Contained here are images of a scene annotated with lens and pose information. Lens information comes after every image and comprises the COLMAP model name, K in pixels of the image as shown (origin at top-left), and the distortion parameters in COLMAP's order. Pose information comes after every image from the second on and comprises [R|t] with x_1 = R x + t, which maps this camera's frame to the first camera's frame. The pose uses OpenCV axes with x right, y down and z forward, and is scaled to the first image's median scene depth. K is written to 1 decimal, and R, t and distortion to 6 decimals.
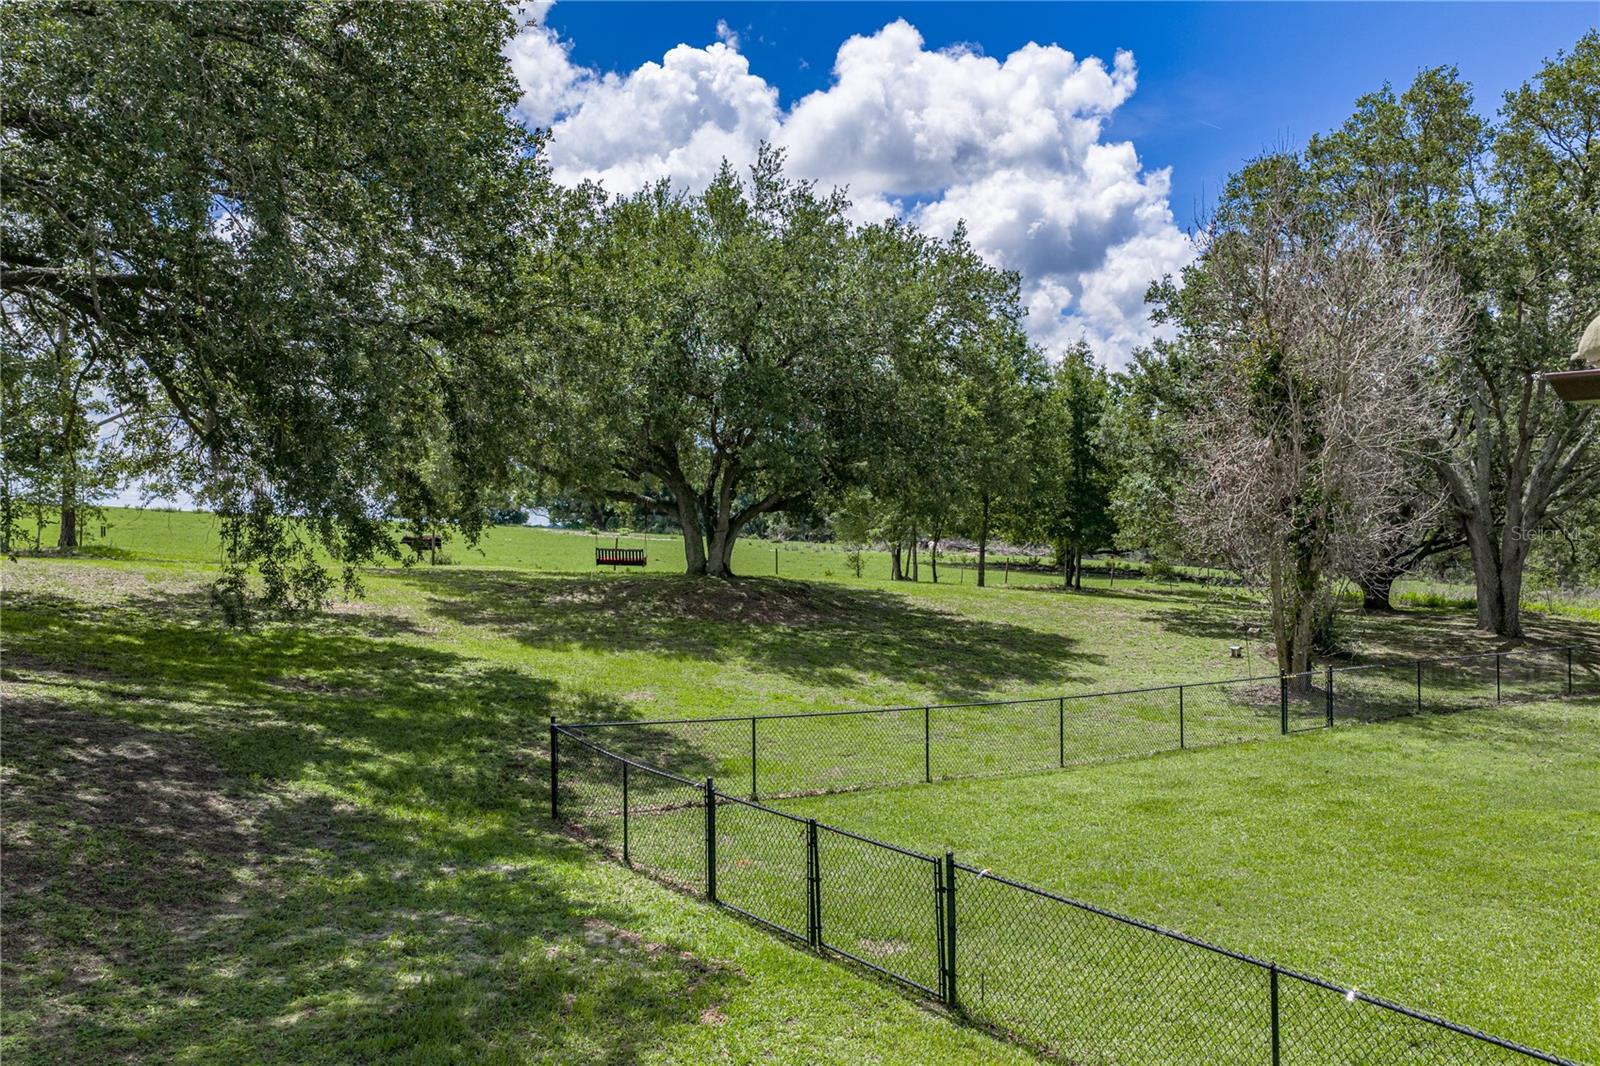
lens RADIAL K [[1291.7, 0, 833.2], [0, 1291.7, 537.9], [0, 0, 1]] dist [0.076282, -0.010568]
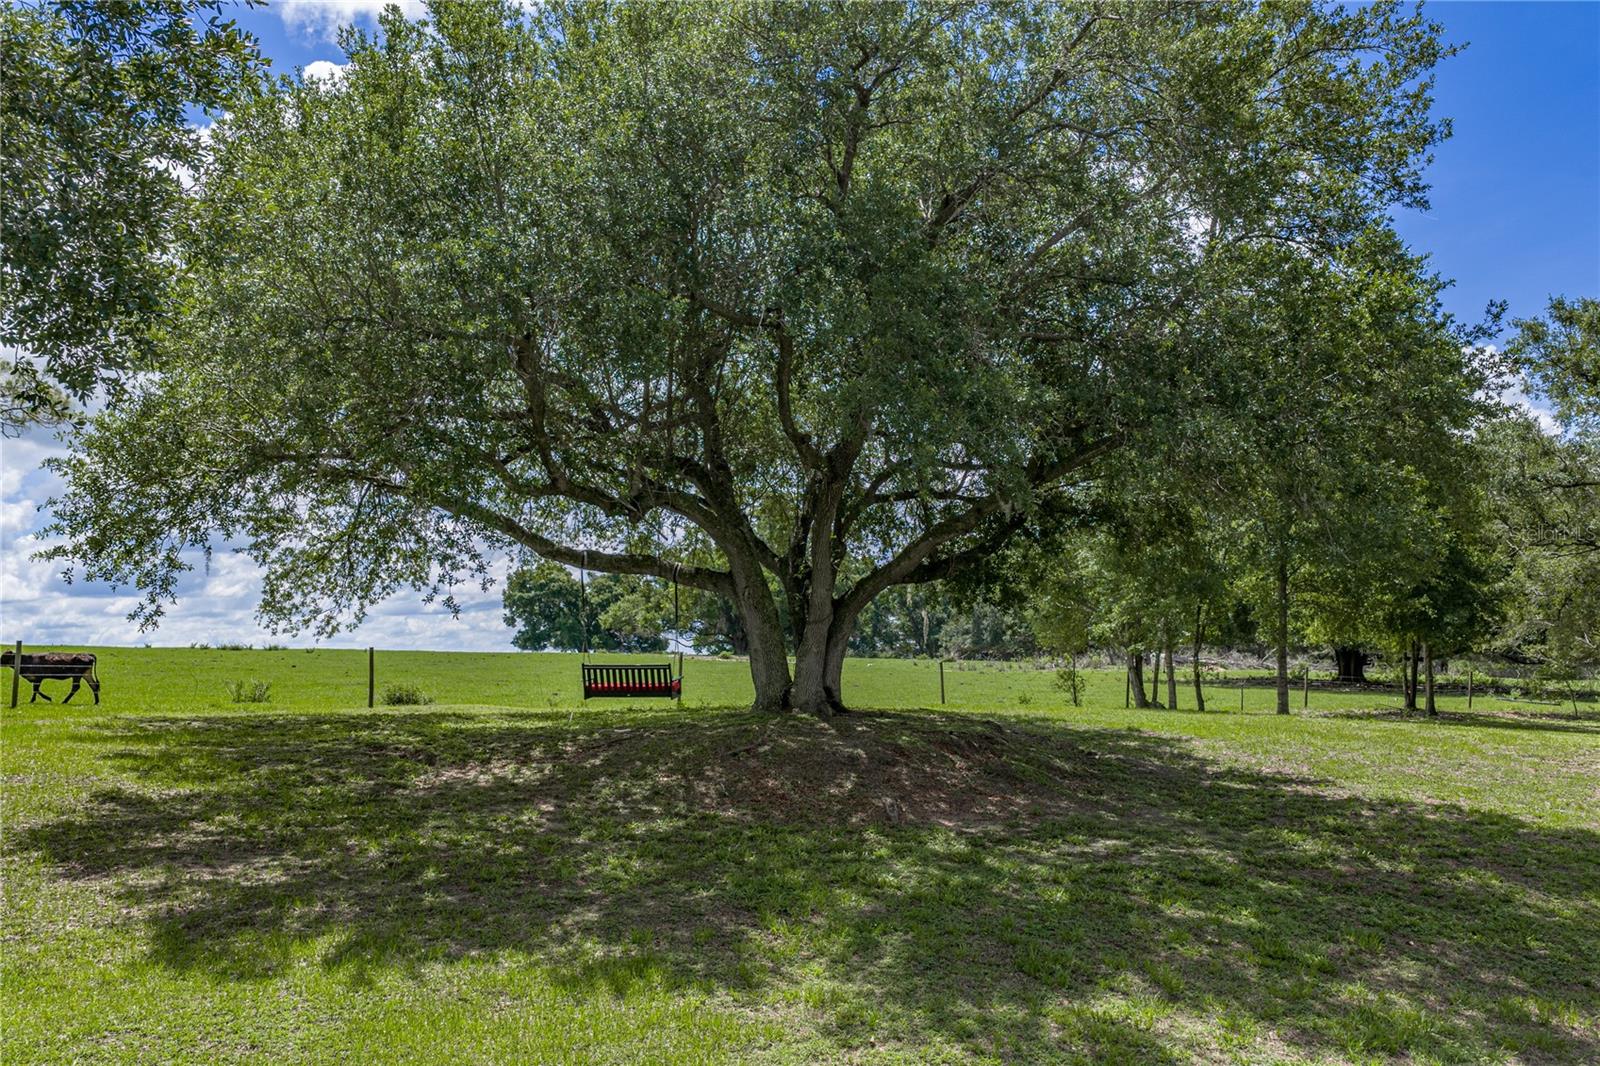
lens RADIAL K [[1291.7, 0, 833.2], [0, 1291.7, 537.9], [0, 0, 1]] dist [0.076282, -0.010568]
pose [[0.990090, -0.045406, -0.132889, -0.012881], [0.032266, 0.994523, -0.099411, 0.012167], [0.136675, 0.094138, 0.986133, 0.498509]]
